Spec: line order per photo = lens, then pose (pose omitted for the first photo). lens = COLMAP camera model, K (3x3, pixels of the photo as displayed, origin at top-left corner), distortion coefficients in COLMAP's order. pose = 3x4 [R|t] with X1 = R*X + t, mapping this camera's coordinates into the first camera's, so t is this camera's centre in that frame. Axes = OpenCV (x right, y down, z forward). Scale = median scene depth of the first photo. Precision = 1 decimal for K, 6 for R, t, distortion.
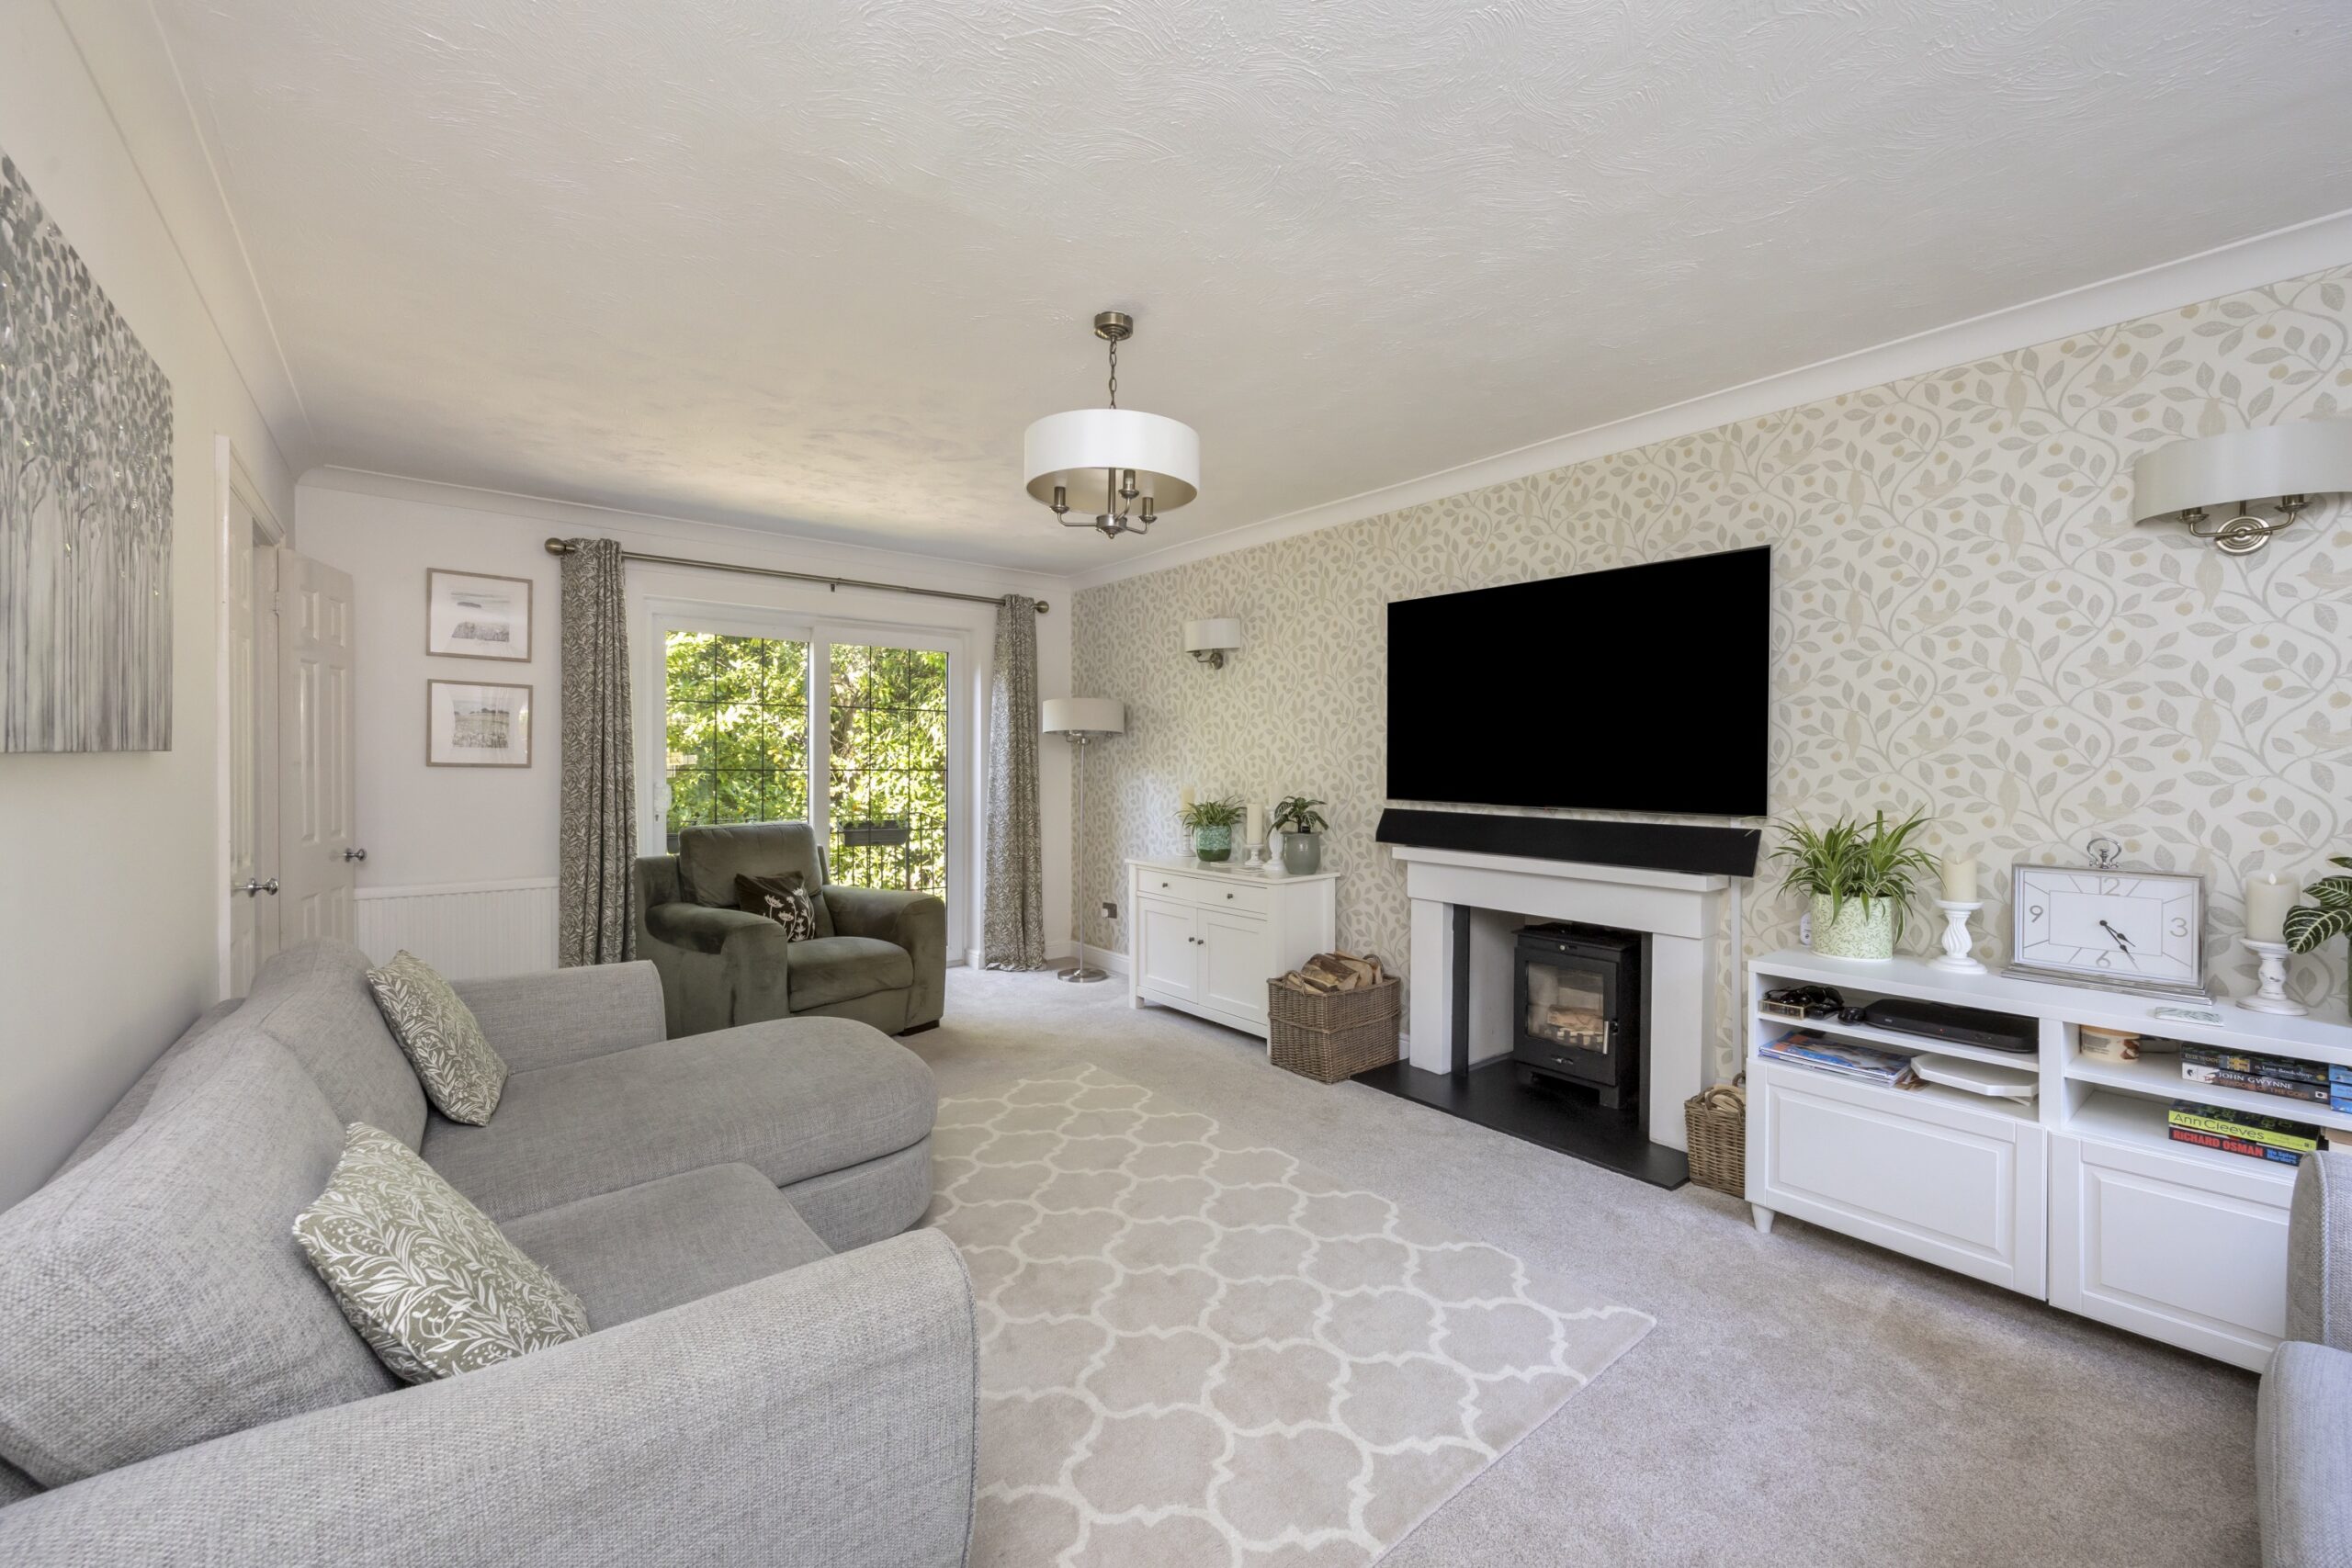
lens RADIAL K [[933.6, 0, 1178.2], [0, 933.6, 792.4], [0, 0, 1]] dist [-0.015814, 0.000251]
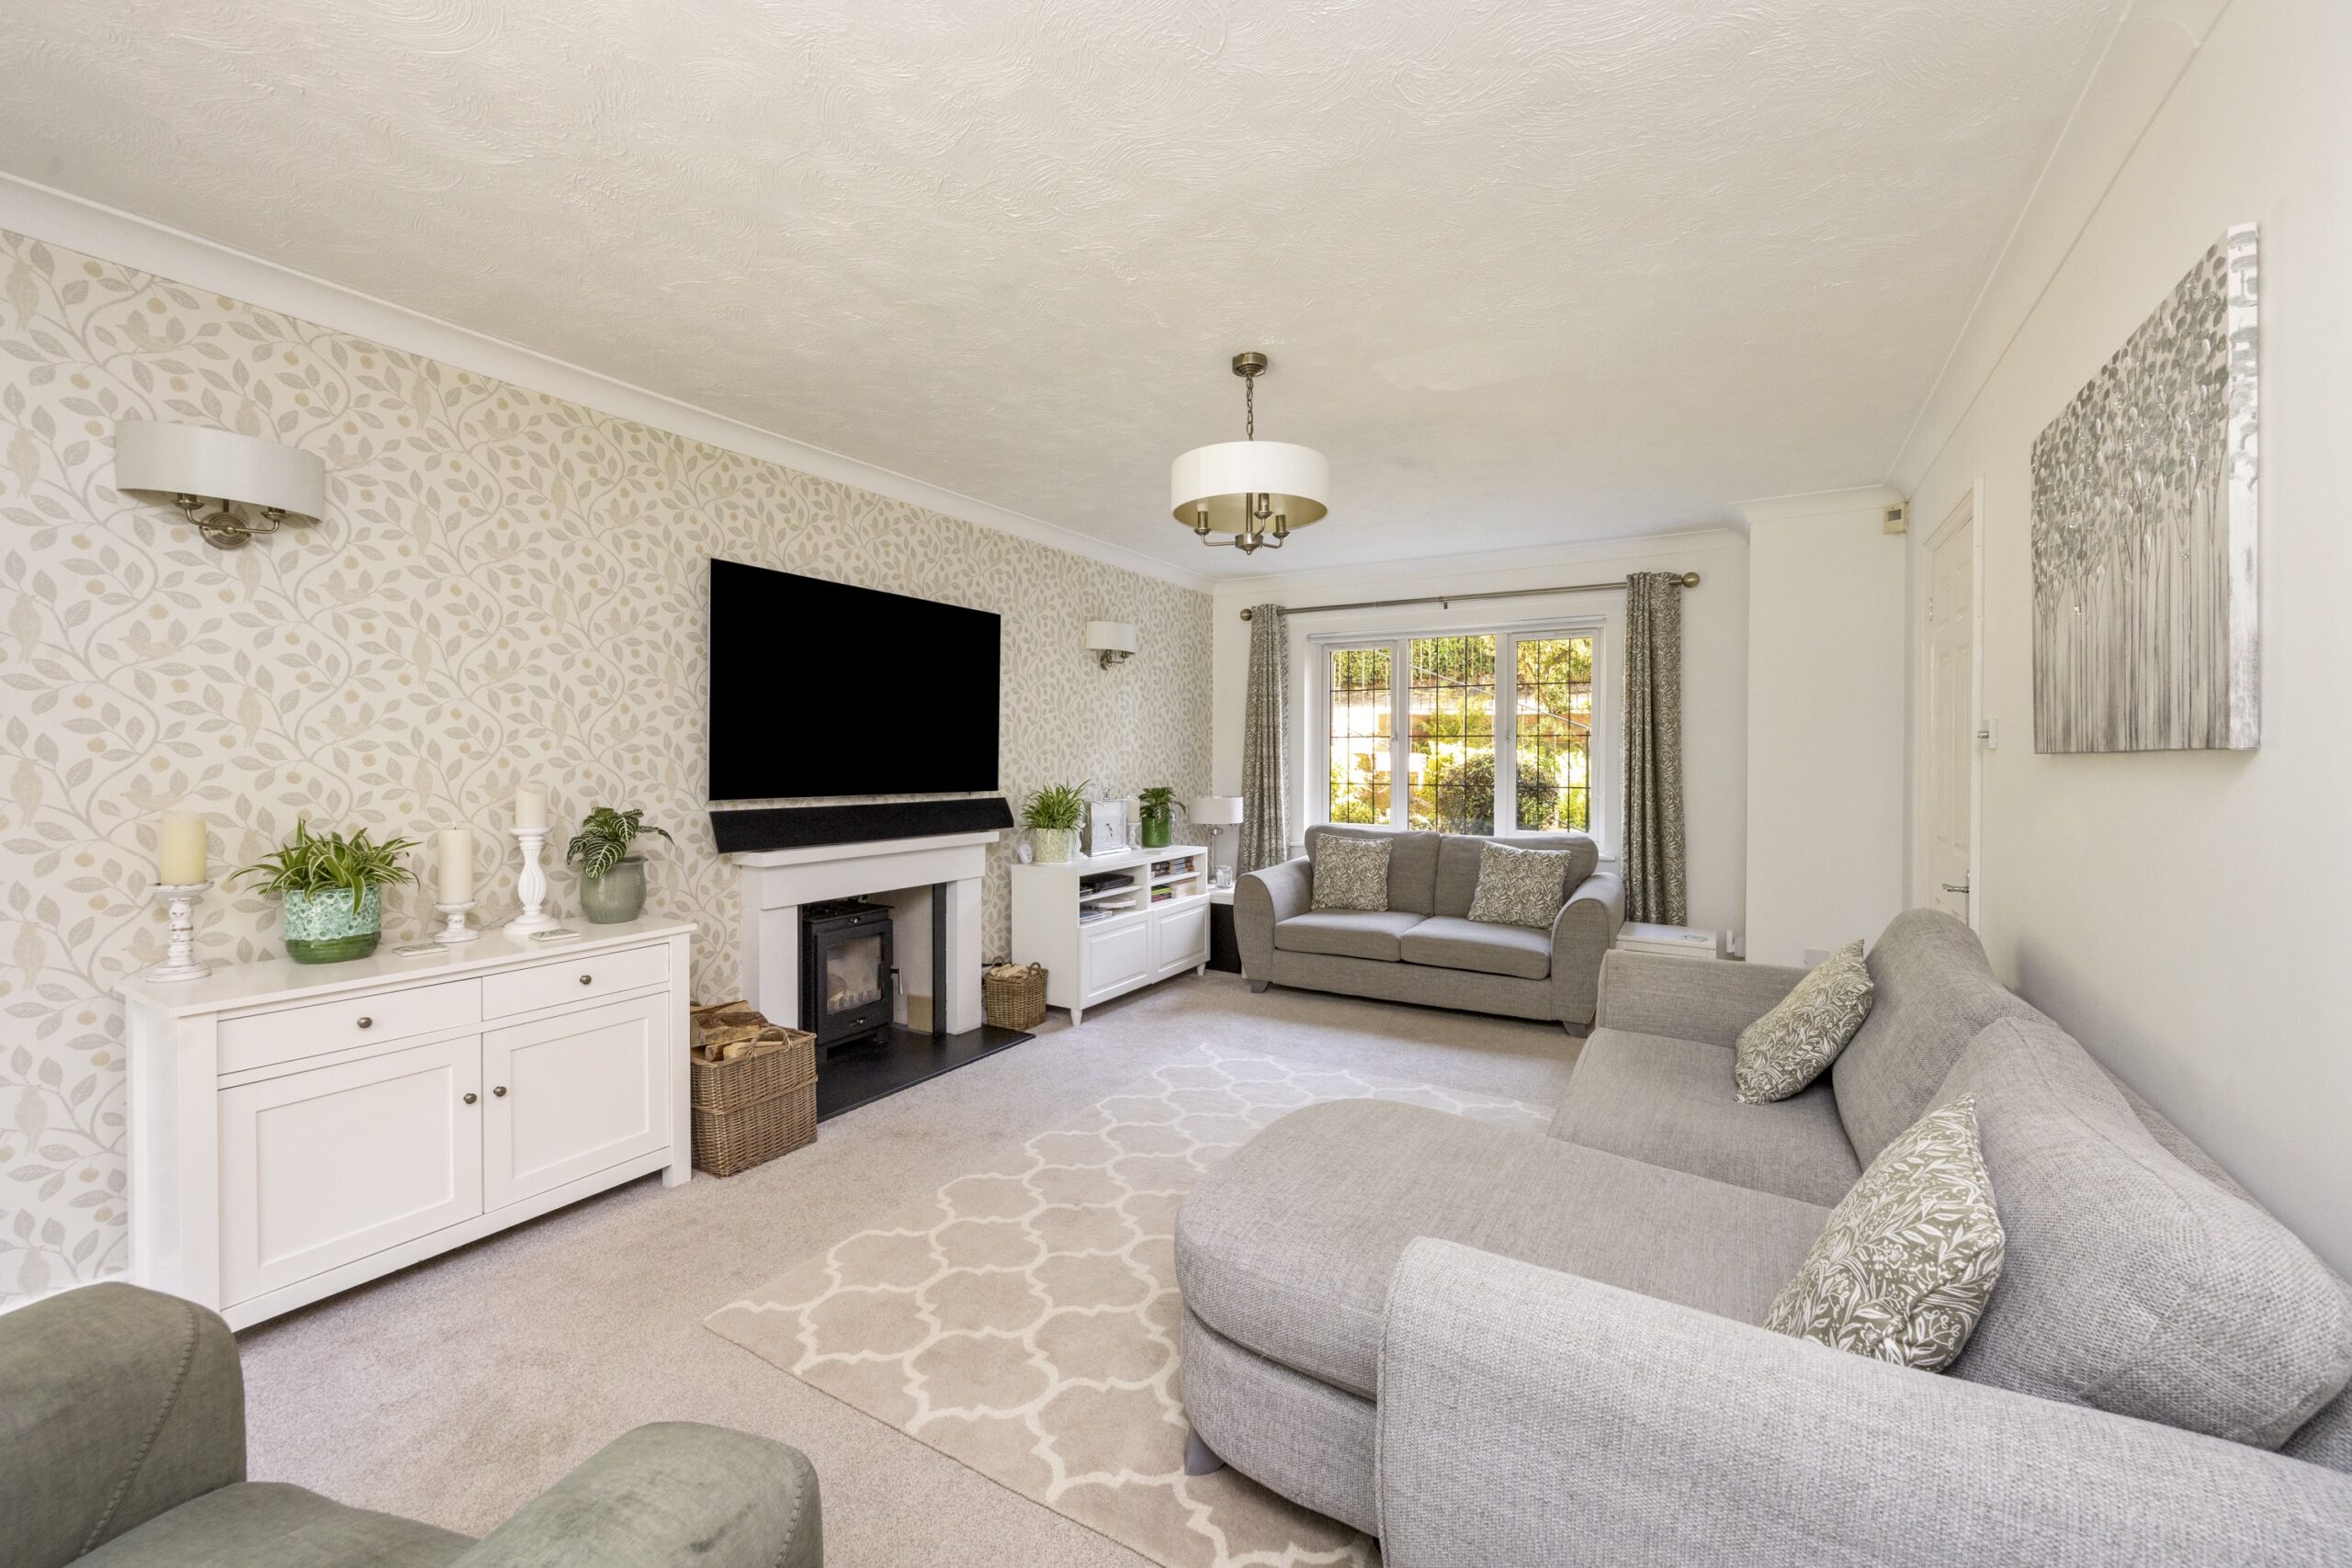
lens RADIAL K [[956.9, 0, 1177.9], [0, 956.9, 765.8], [0, 0, 1]] dist [0.057649, -0.000012]
pose [[-0.346842, -0.017346, 0.937763, -0.706551], [0.027992, 0.999192, 0.028836, -0.035453], [-0.937506, 0.036251, -0.346076, 0.917761]]
